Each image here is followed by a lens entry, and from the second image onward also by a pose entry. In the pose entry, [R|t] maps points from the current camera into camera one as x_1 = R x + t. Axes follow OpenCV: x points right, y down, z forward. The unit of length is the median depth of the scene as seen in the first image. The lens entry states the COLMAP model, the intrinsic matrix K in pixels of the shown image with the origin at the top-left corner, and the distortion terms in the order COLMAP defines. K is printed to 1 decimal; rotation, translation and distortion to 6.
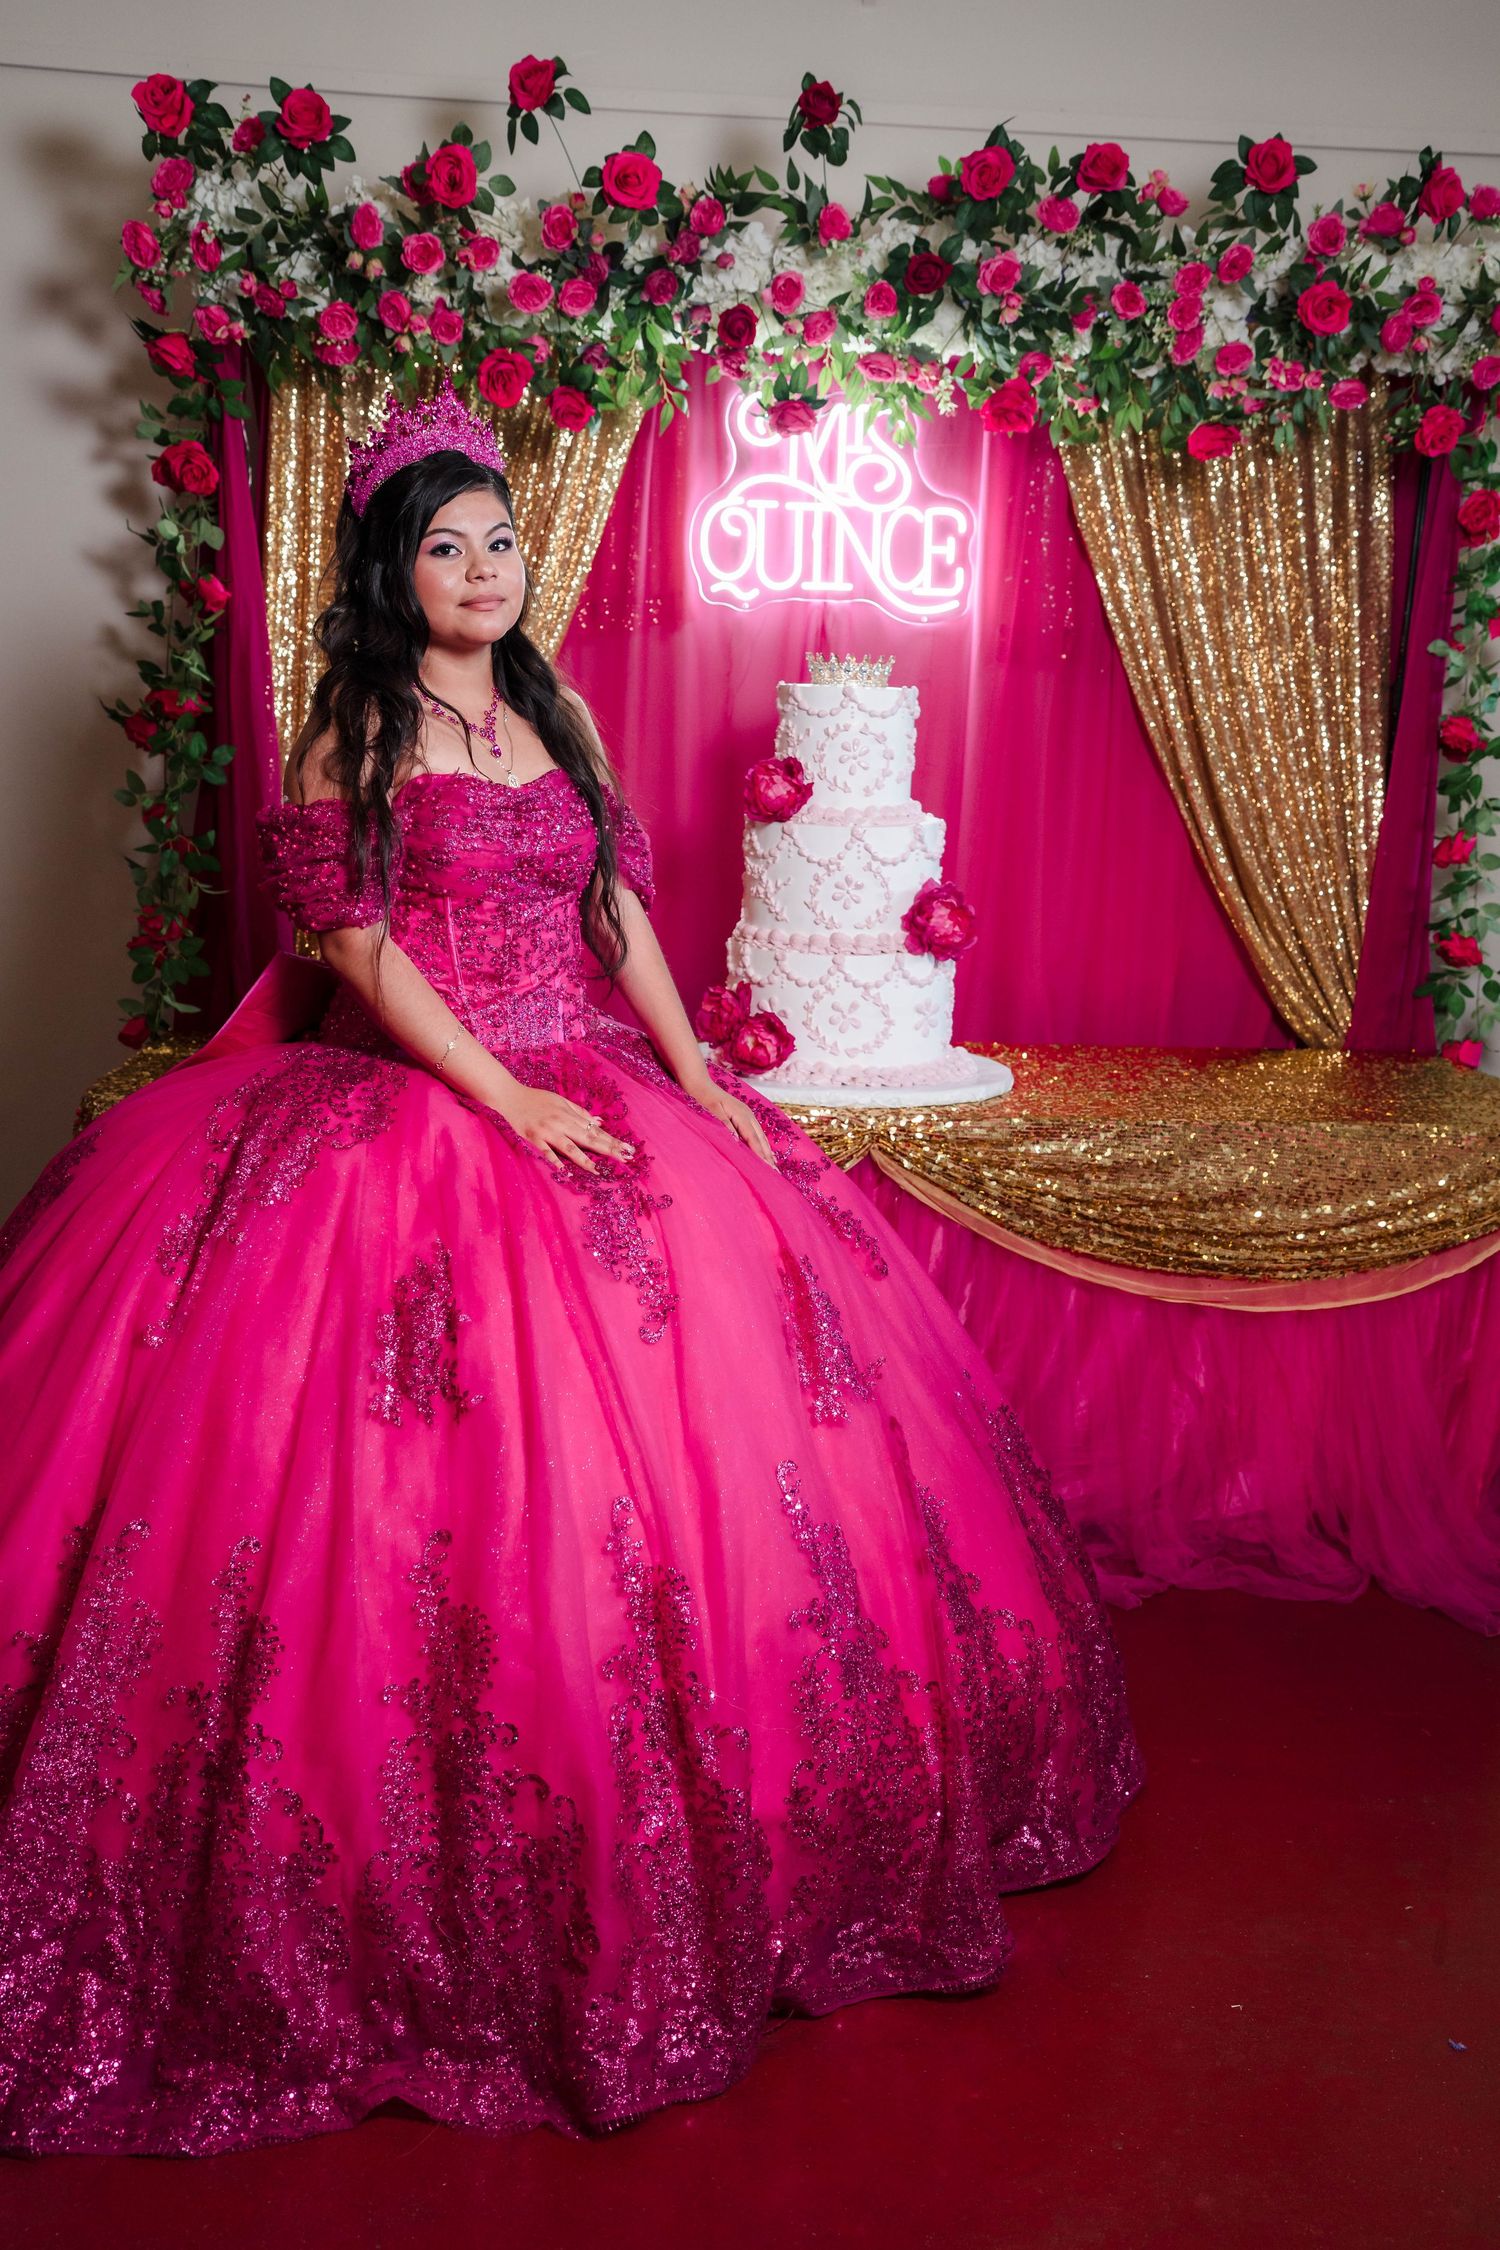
lens RADIAL K [[2257.0, 0, 766.2], [0, 2257.0, 1114.2], [0, 0, 1]] dist [0.024547, 0.000000]
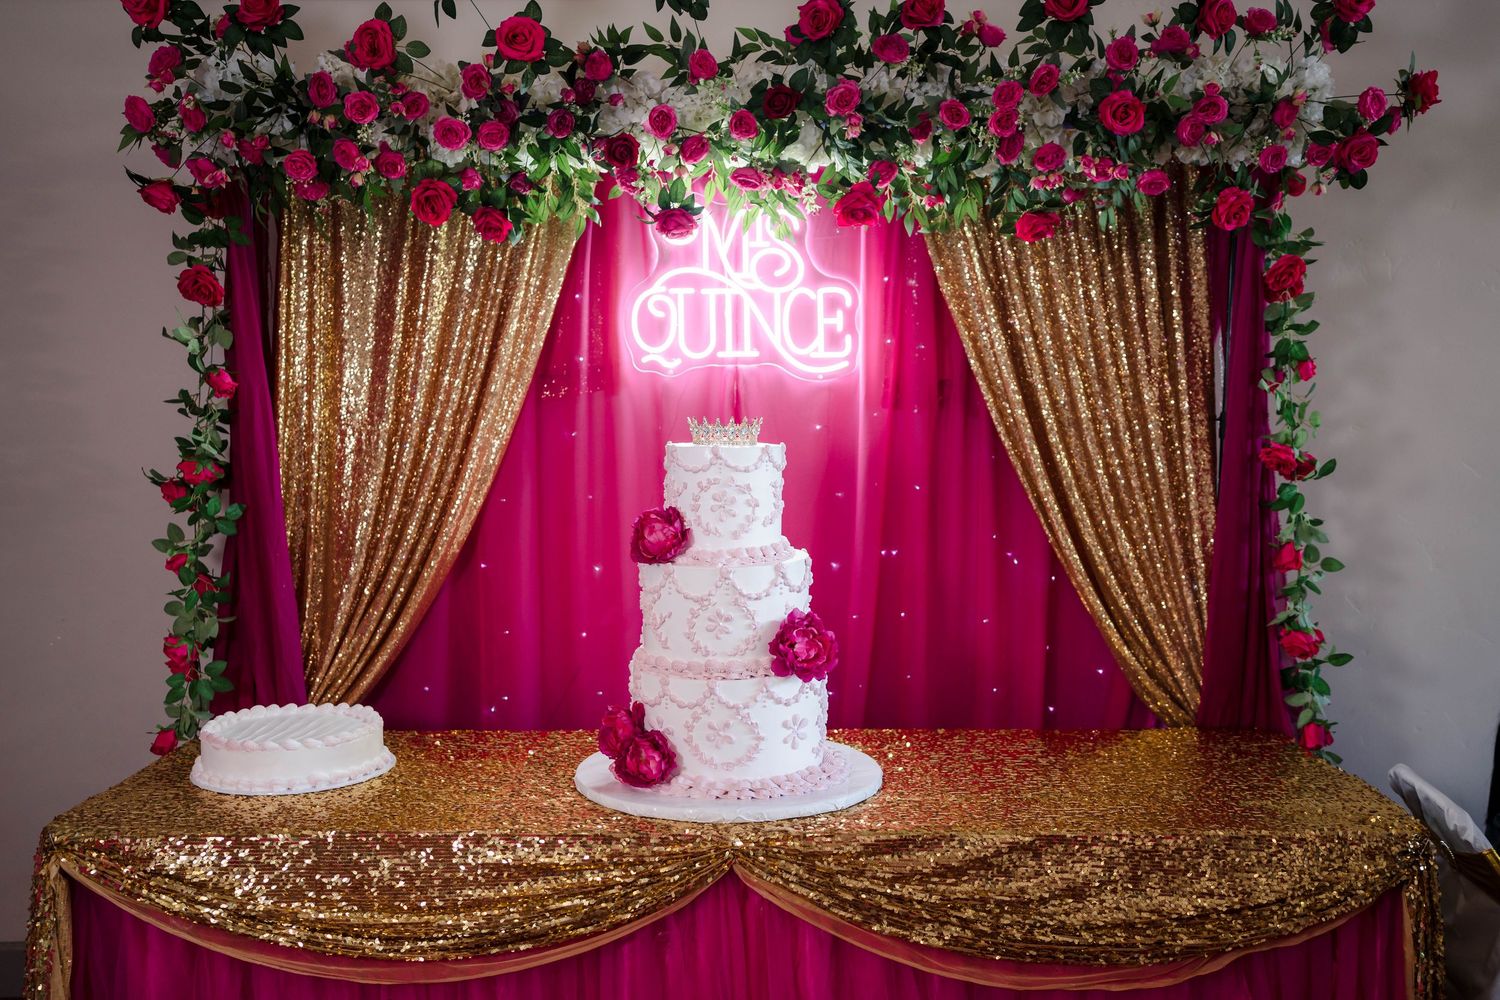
lens RADIAL K [[1504.6, 0, 774.8], [0, 1504.6, 477.3], [0, 0, 1]] dist [0.024547, 0.000000]
pose [[0.996365, -0.033552, -0.078304, 0.118647], [0.023421, 0.991640, -0.126890, -0.070399], [0.081906, 0.124595, 0.988821, 0.227288]]
